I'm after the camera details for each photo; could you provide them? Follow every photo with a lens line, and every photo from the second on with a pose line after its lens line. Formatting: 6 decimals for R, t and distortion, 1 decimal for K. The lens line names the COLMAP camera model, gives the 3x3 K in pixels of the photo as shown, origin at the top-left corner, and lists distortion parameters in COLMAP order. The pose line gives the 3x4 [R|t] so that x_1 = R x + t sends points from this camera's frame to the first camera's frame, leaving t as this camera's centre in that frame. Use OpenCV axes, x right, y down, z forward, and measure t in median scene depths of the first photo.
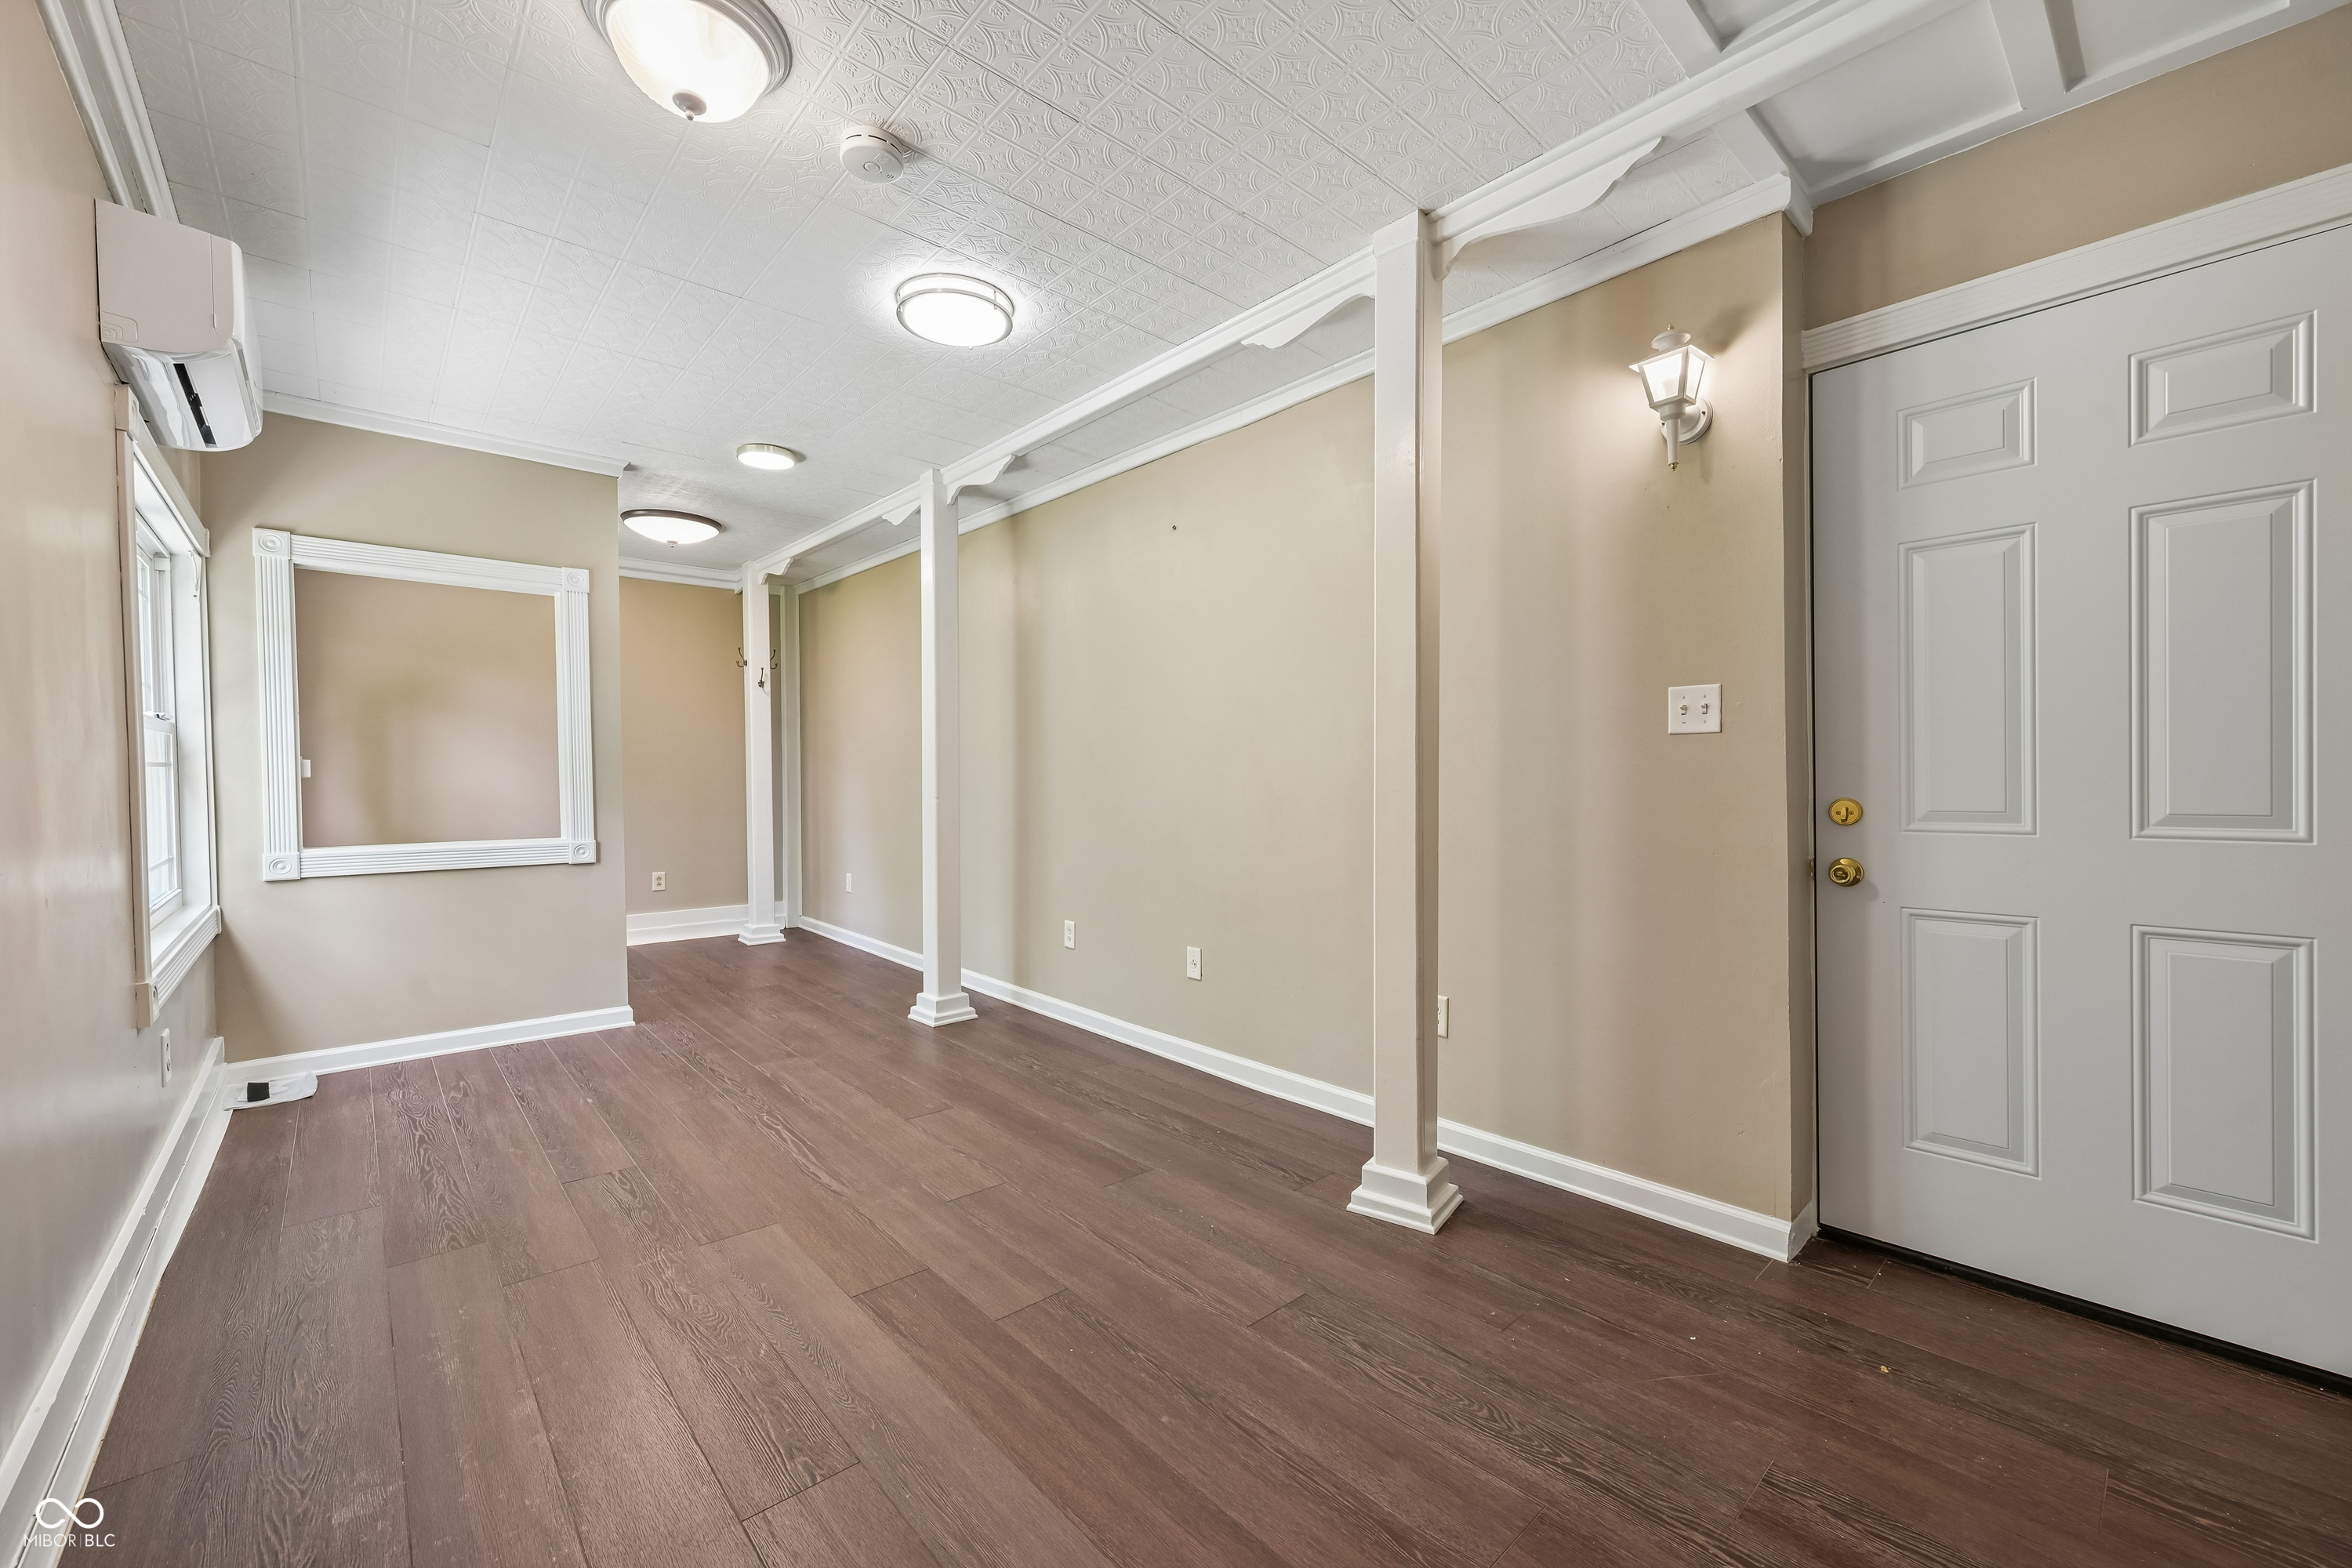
lens RADIAL K [[918.9, 0, 1172.5], [0, 918.9, 787.9], [0, 0, 1]] dist [0.000698, -0.000141]
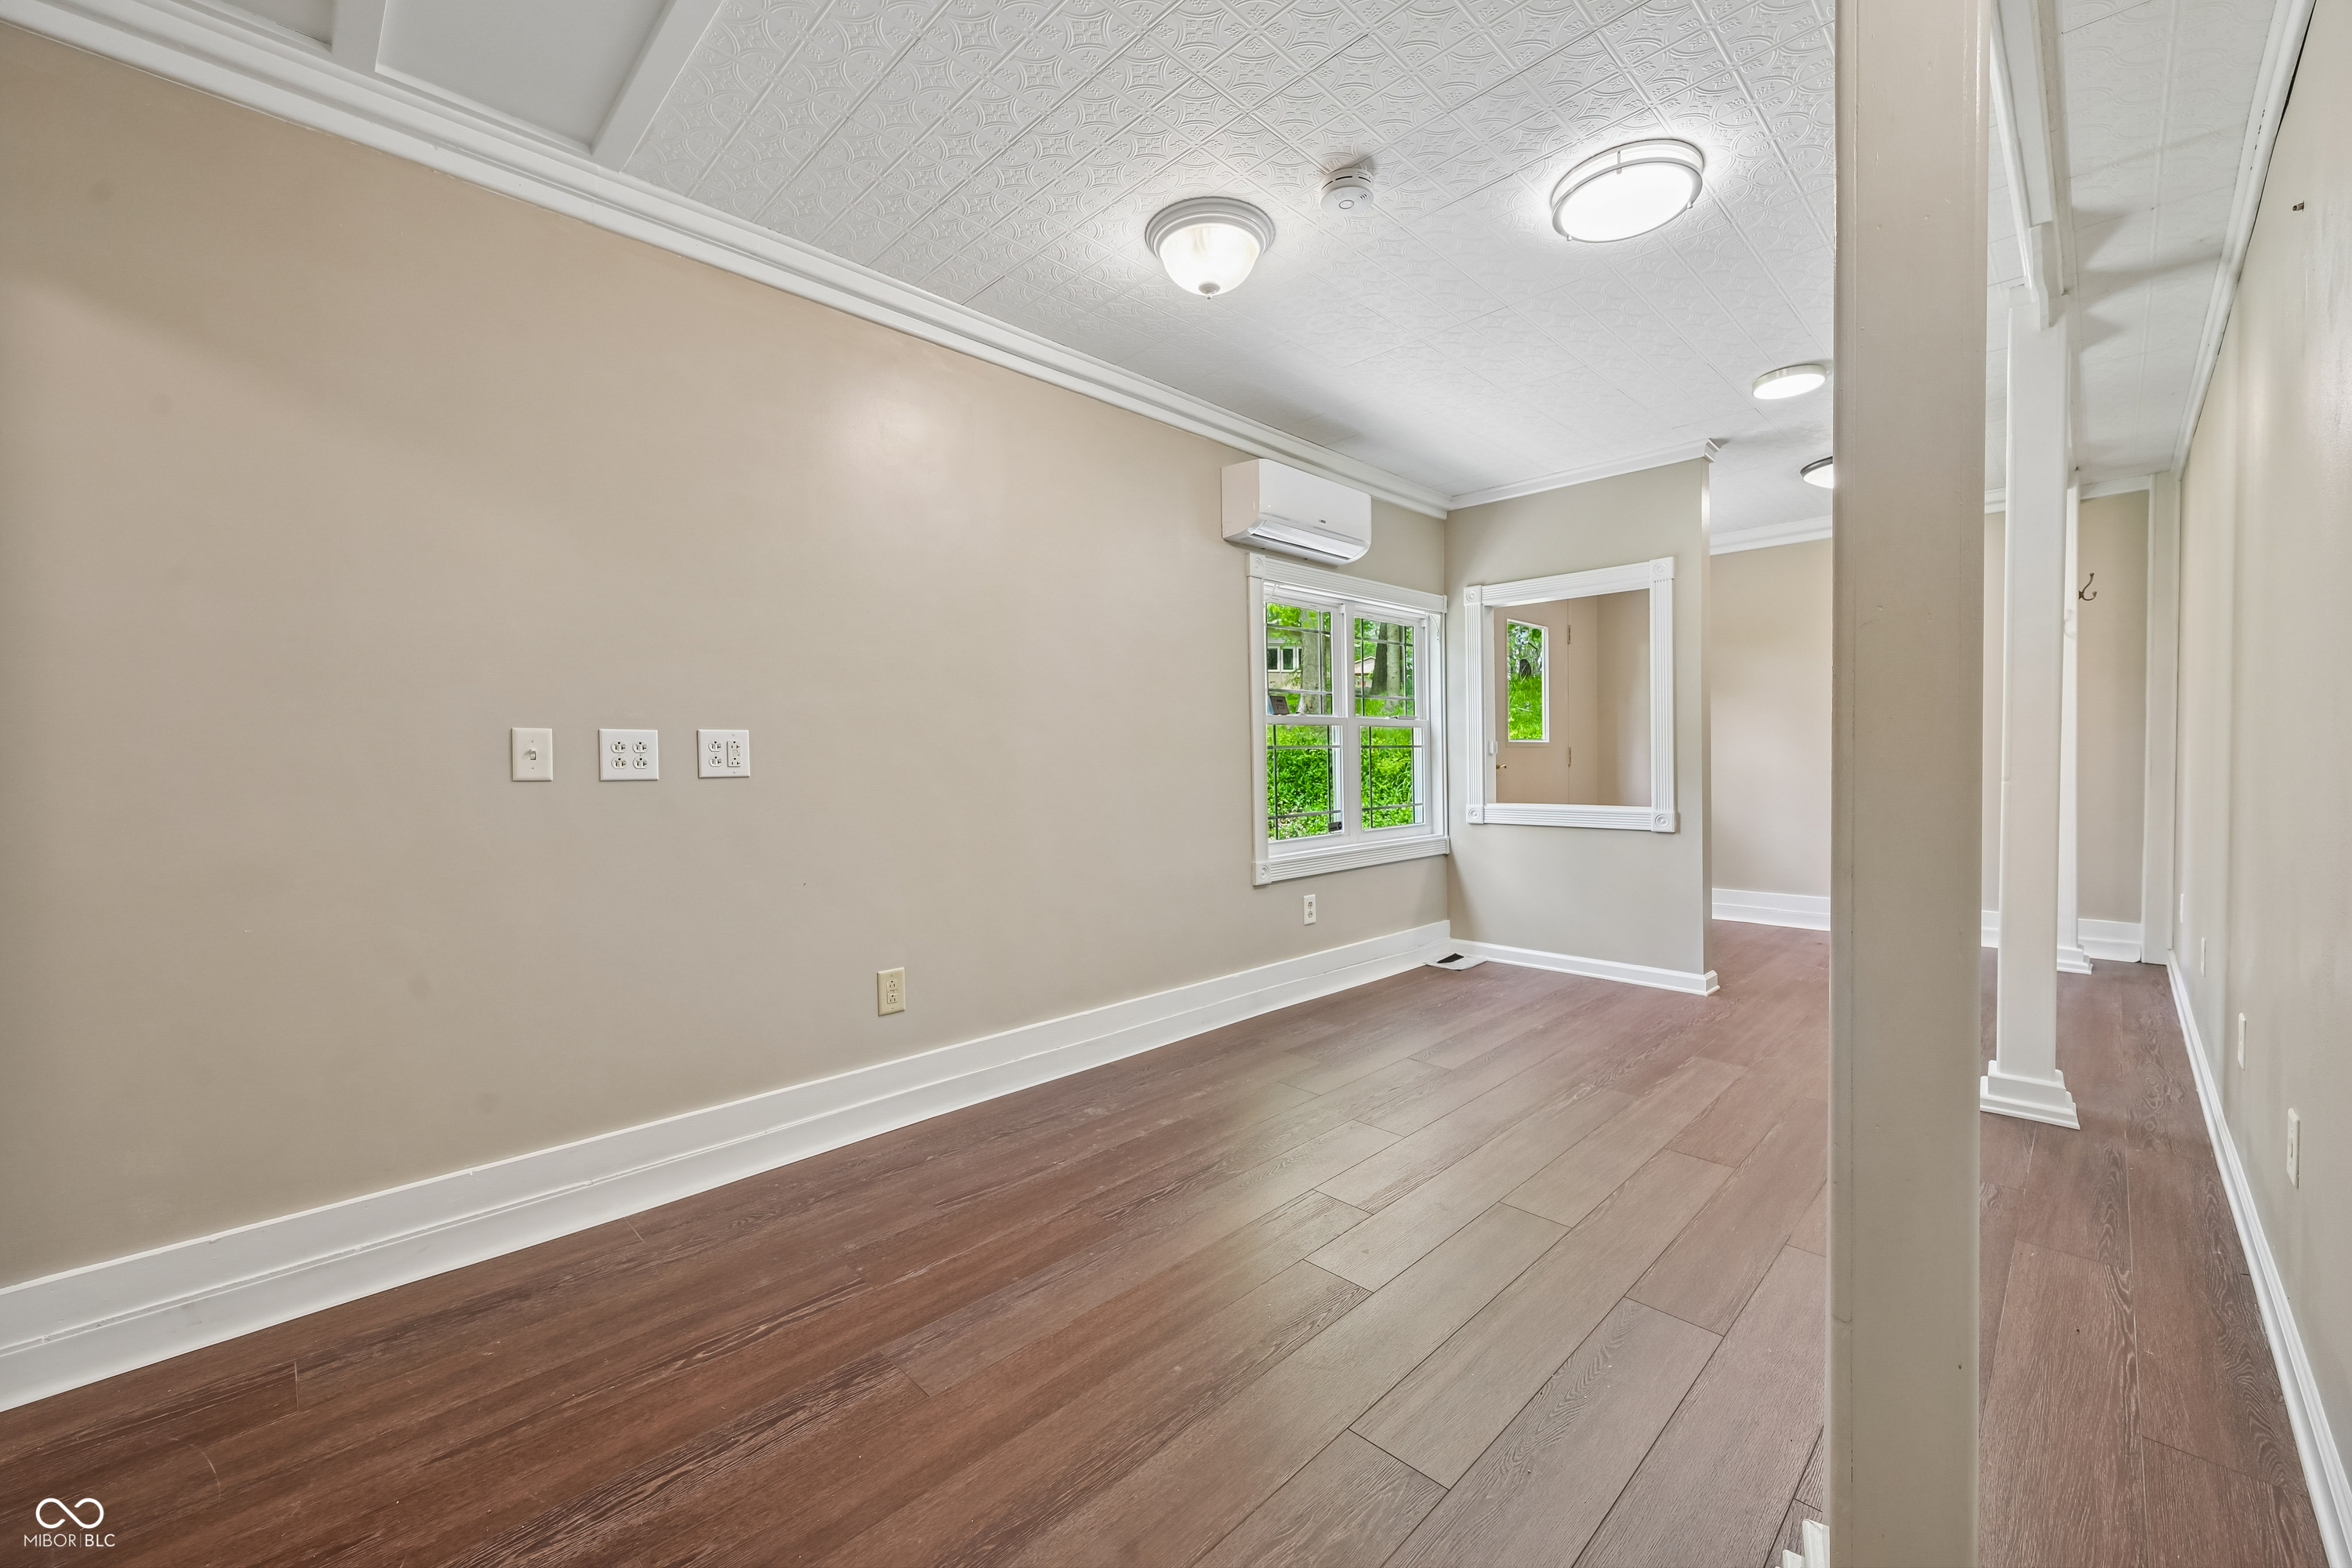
lens RADIAL K [[918.9, 0, 1172.5], [0, 918.9, 787.9], [0, 0, 1]] dist [0.000698, -0.000141]
pose [[0.034433, 0.033378, -0.998849, 0.493639], [0.003860, 0.999430, 0.033530, -0.008916], [0.999400, -0.005010, 0.034285, 0.462480]]
